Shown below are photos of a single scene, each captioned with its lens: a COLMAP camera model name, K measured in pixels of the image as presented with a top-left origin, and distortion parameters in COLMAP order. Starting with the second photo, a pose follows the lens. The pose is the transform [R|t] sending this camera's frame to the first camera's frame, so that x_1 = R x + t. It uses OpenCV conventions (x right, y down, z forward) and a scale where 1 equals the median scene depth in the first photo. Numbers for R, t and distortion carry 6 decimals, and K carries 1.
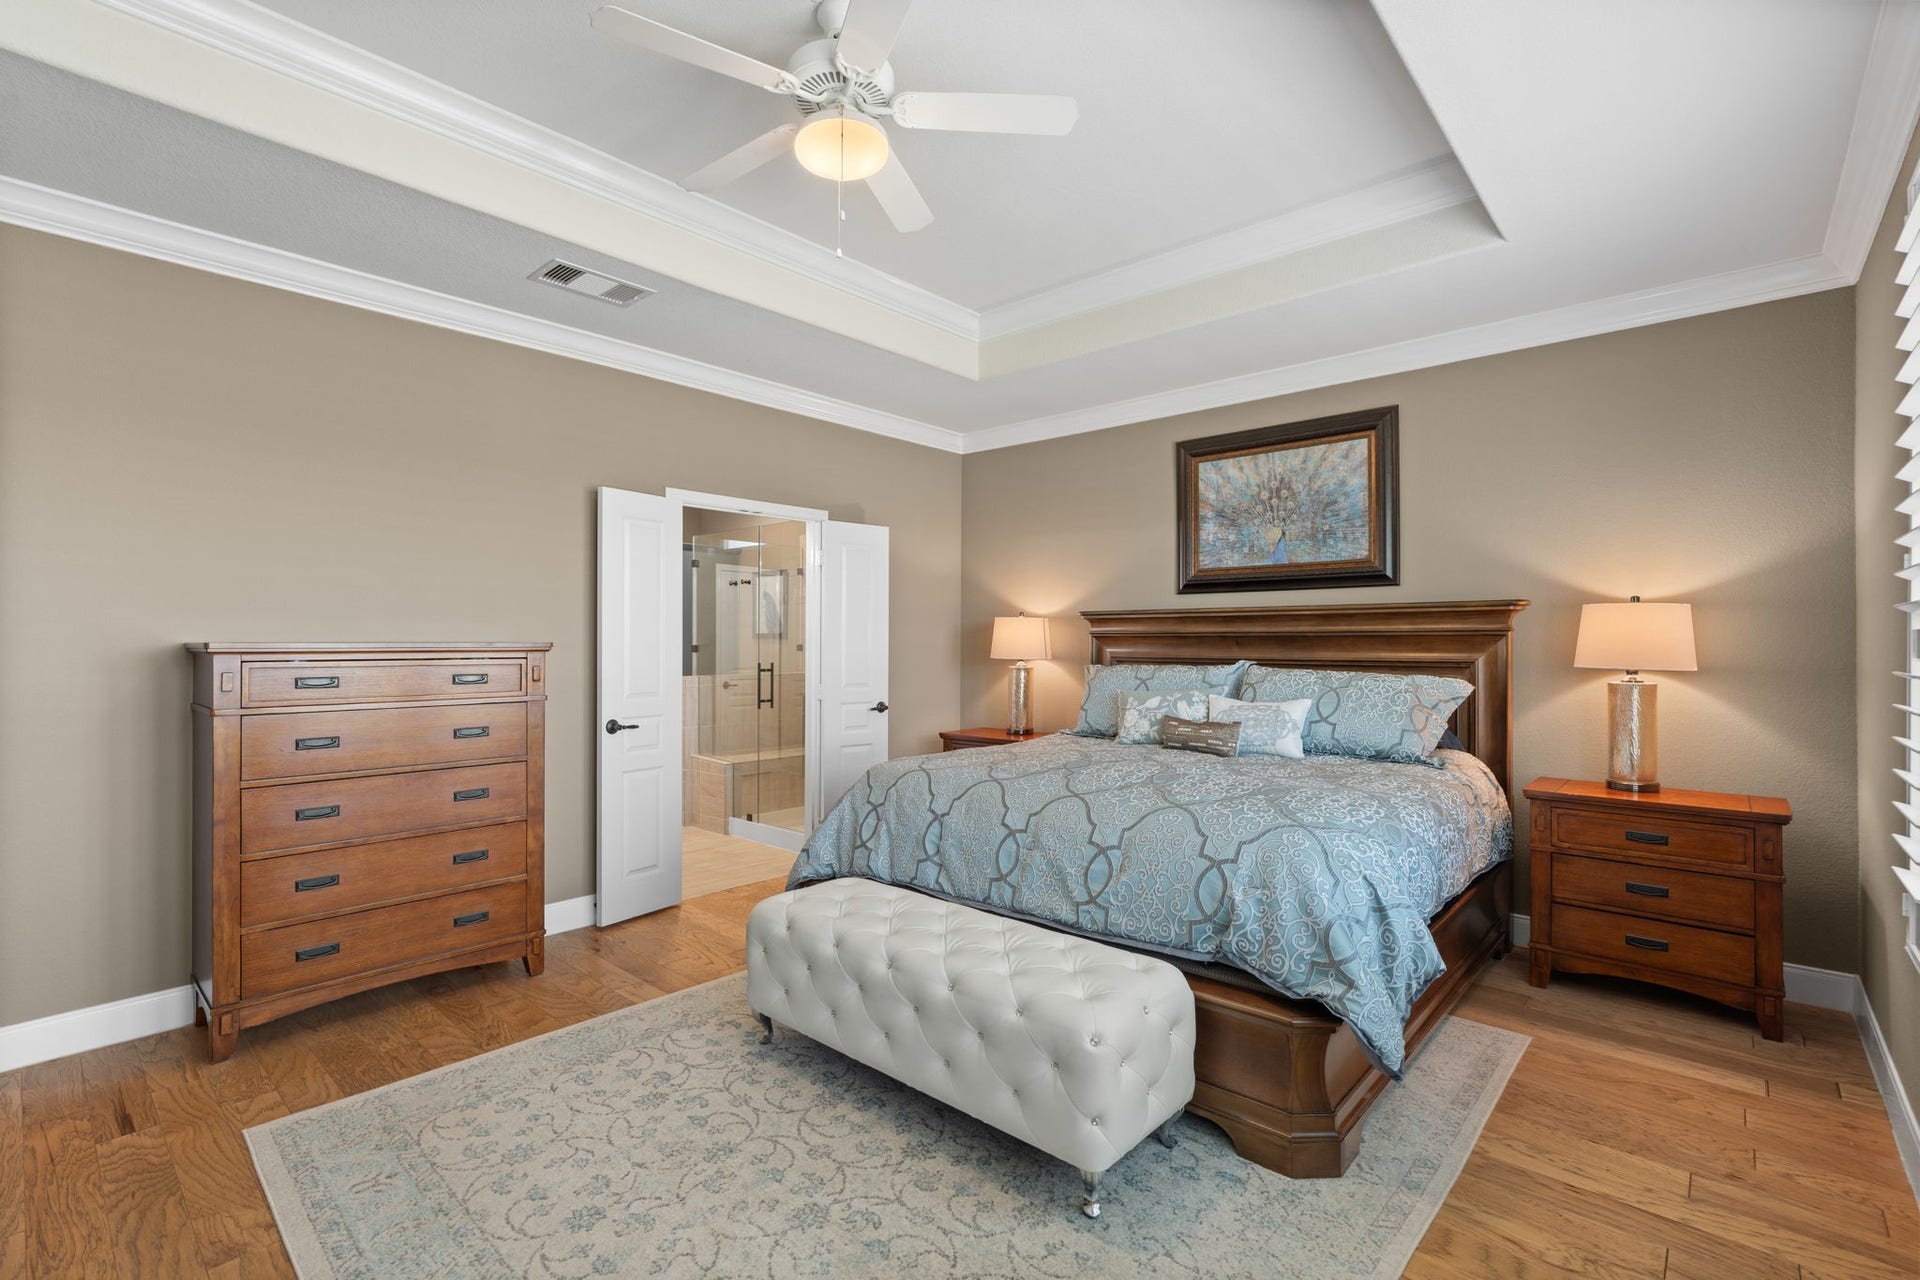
lens RADIAL K [[856.6, 0, 959.6], [0, 856.6, 644.2], [0, 0, 1]] dist [-0.003193, -0.000071]
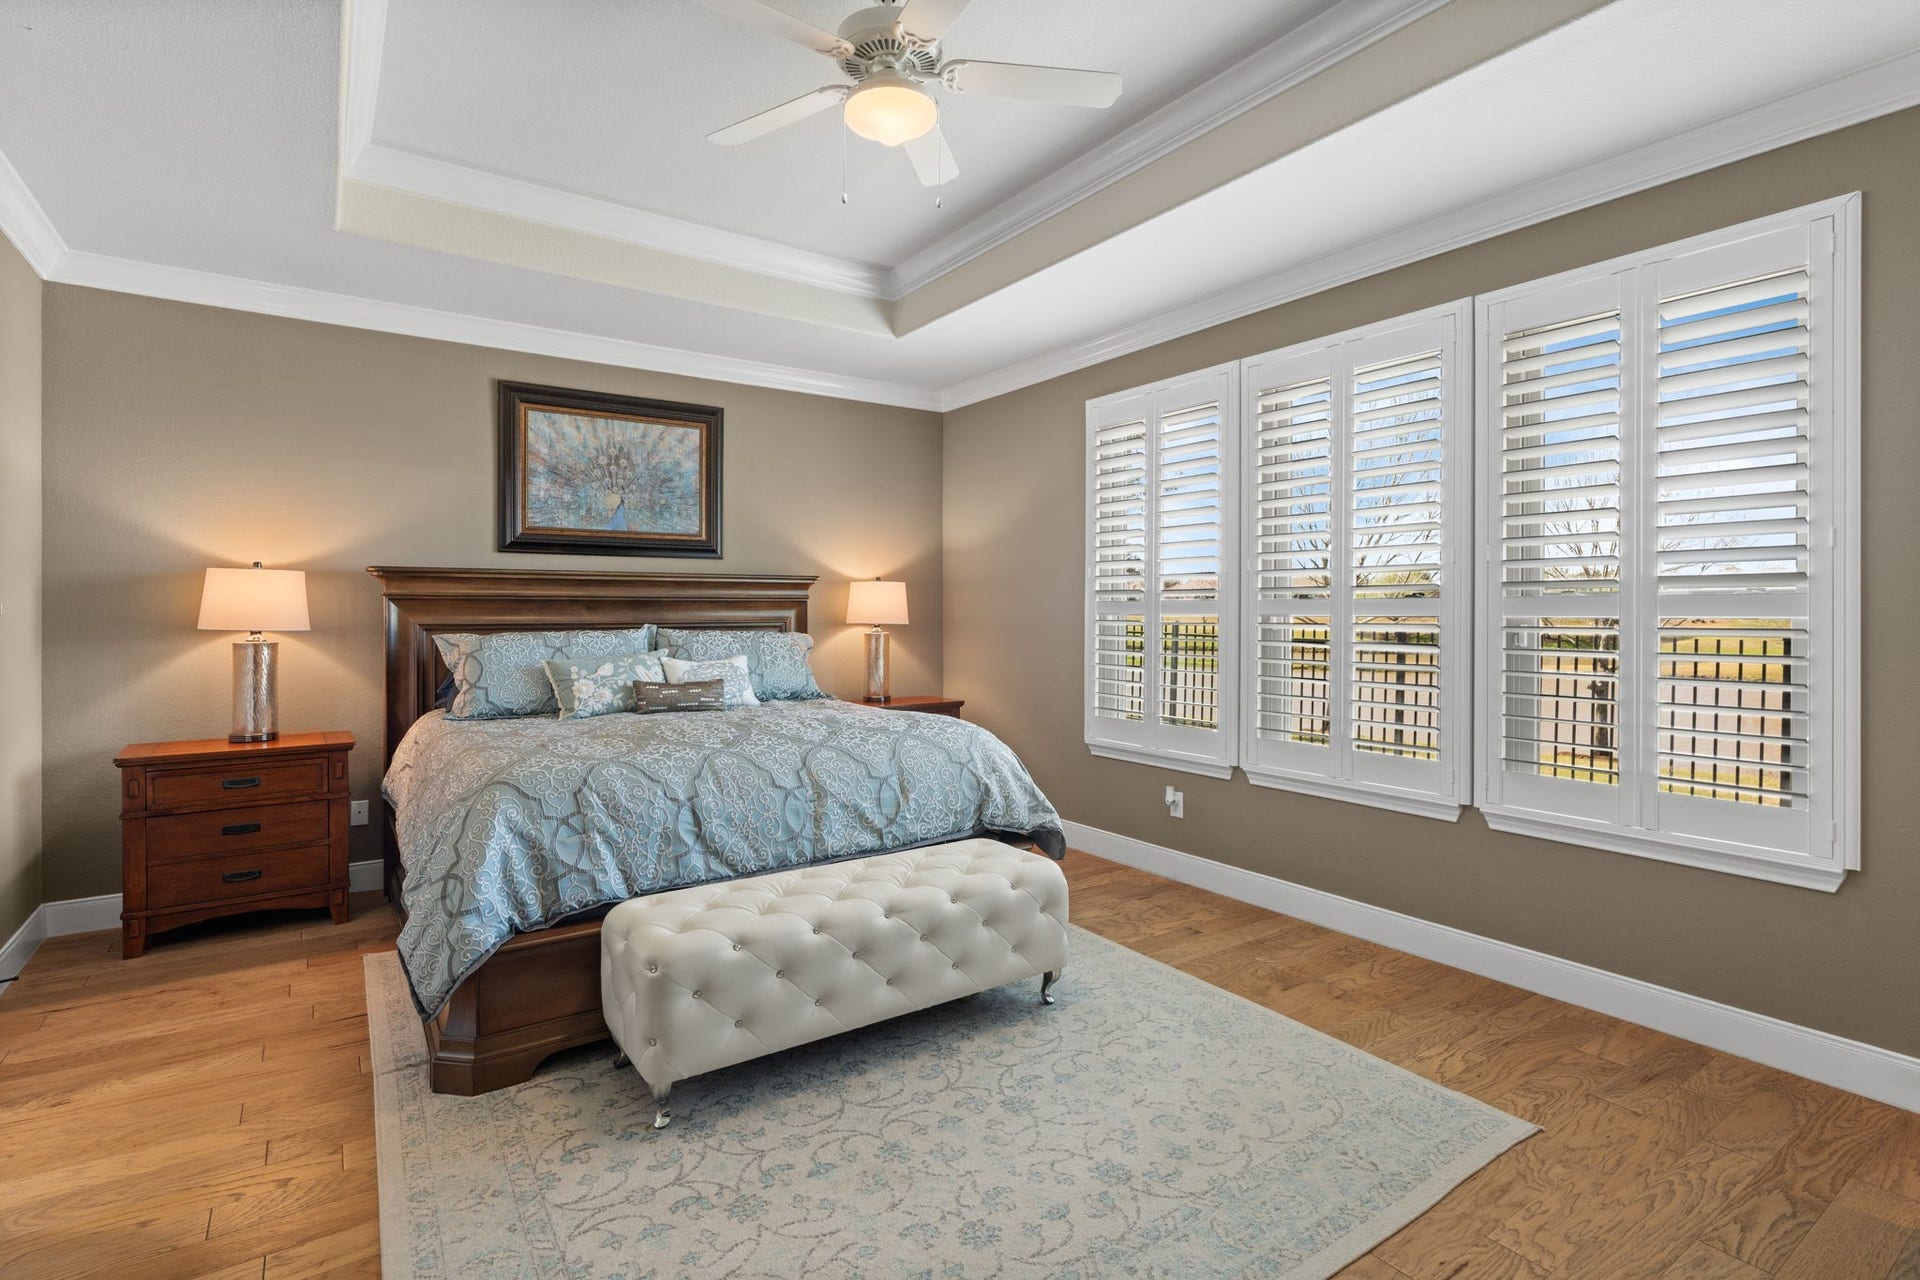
lens RADIAL K [[923.3, 0, 959.8], [0, 923.3, 621.5], [0, 0, 1]] dist [-0.015916, 0.000745]
pose [[0.228206, -0.013461, 0.973520, -0.643057], [0.003638, 0.999909, 0.012973, 0.002923], [-0.973606, 0.000582, 0.228234, 0.369868]]
